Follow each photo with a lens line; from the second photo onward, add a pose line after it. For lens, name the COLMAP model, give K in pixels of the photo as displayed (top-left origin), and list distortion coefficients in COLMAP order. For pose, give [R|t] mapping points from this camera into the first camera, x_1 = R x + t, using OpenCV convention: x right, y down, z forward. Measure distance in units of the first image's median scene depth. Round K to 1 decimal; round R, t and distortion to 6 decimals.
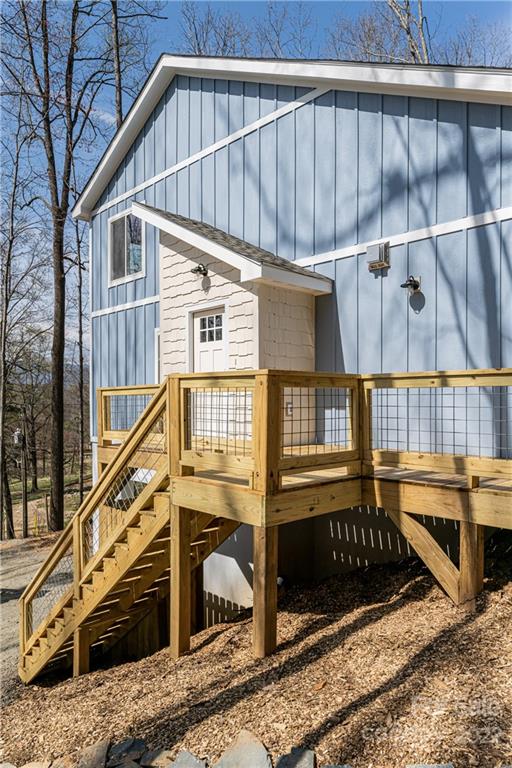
lens RADIAL K [[531.5, 0, 273.7], [0, 531.5, 409.4], [0, 0, 1]] dist [-0.005046, -0.002251]
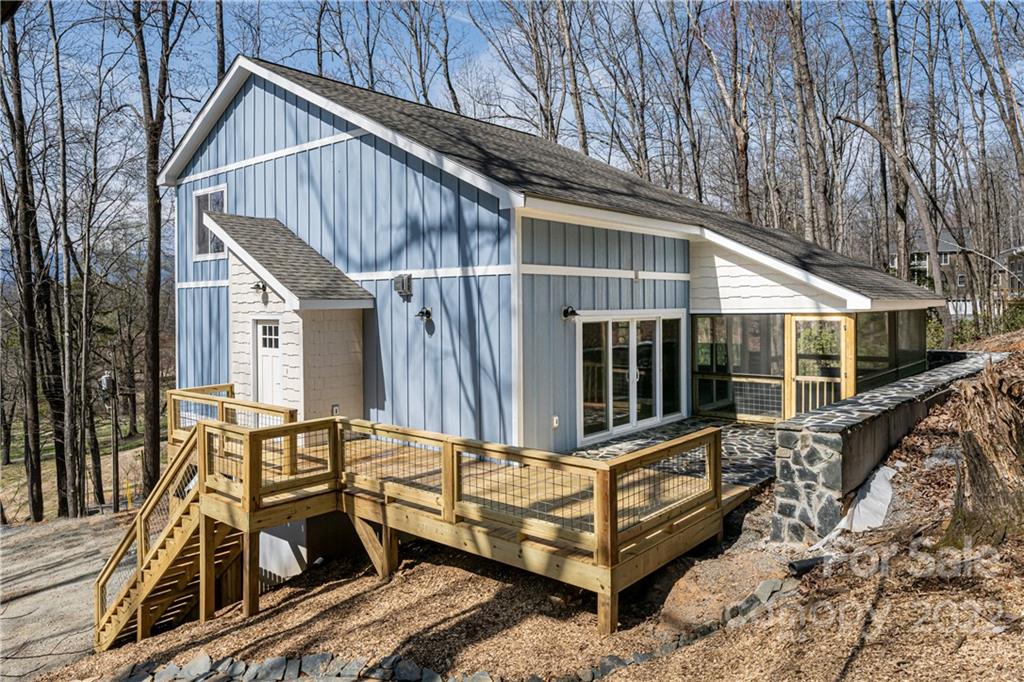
lens RADIAL K [[708.3, 0, 510.1], [0, 708.3, 304.5], [0, 0, 1]] dist [-0.001263, -0.004385]
pose [[0.997951, -0.007726, 0.063507, 0.350989], [0.008485, 0.999896, -0.011677, -0.235900], [-0.063410, 0.012192, 0.997913, -0.637287]]
